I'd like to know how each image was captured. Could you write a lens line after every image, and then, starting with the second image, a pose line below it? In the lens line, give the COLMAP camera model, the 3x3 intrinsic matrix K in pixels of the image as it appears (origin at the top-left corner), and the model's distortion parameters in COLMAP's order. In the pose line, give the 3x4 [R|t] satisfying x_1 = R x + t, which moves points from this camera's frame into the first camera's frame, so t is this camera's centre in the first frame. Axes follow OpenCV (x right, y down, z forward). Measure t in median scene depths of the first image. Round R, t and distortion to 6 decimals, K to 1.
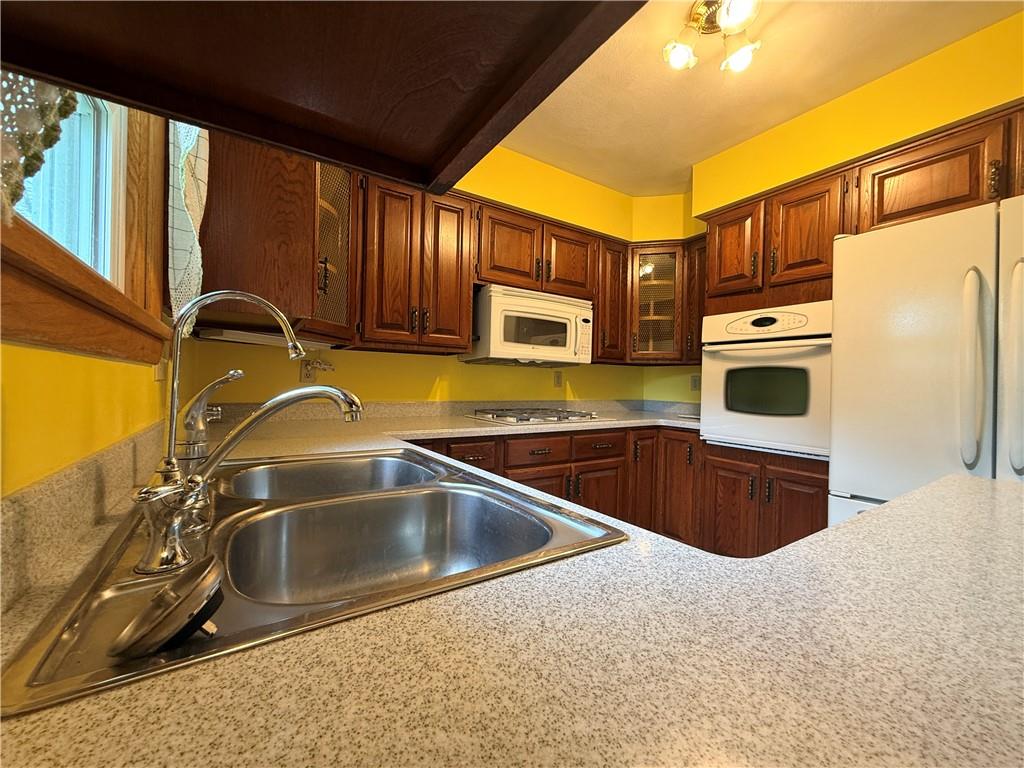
lens RADIAL K [[408.3, 0, 512.0], [0, 408.3, 384.0], [0, 0, 1]] dist [0.000061, 0.000043]
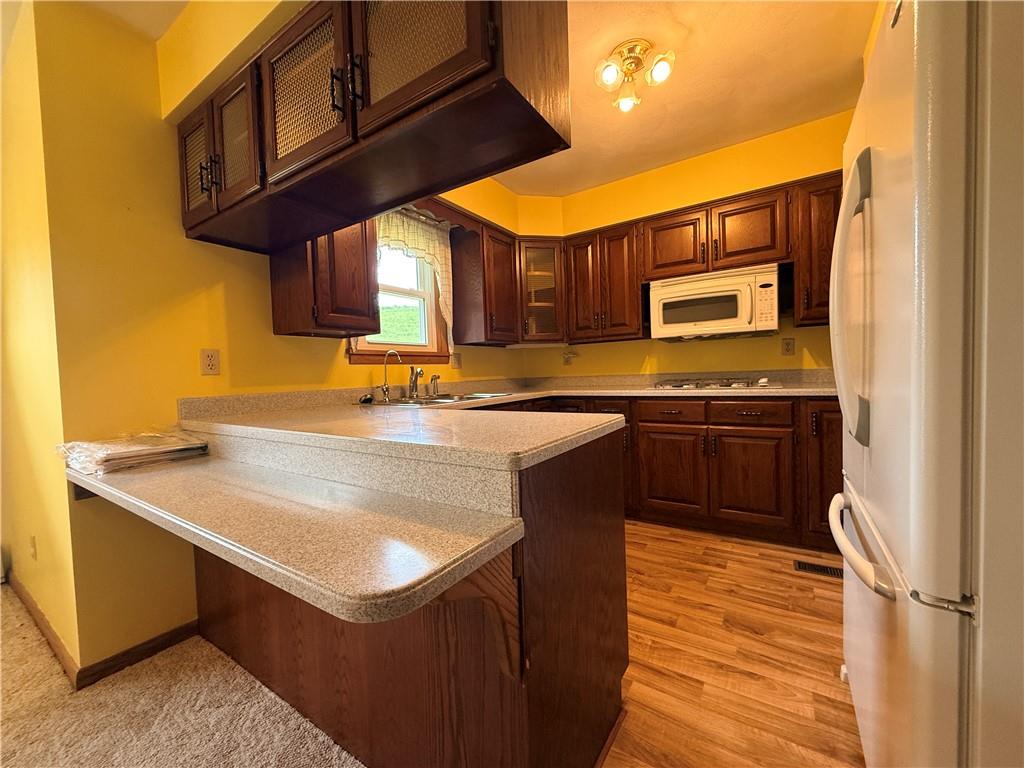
lens RADIAL K [[408.3, 0, 512.0], [0, 408.3, 384.0], [0, 0, 1]] dist [0.000061, 0.000043]
pose [[0.394202, -0.005425, -0.919008, 0.884981], [0.050529, 0.998598, 0.015779, 0.032858], [0.917634, -0.052656, 0.393923, 0.065903]]
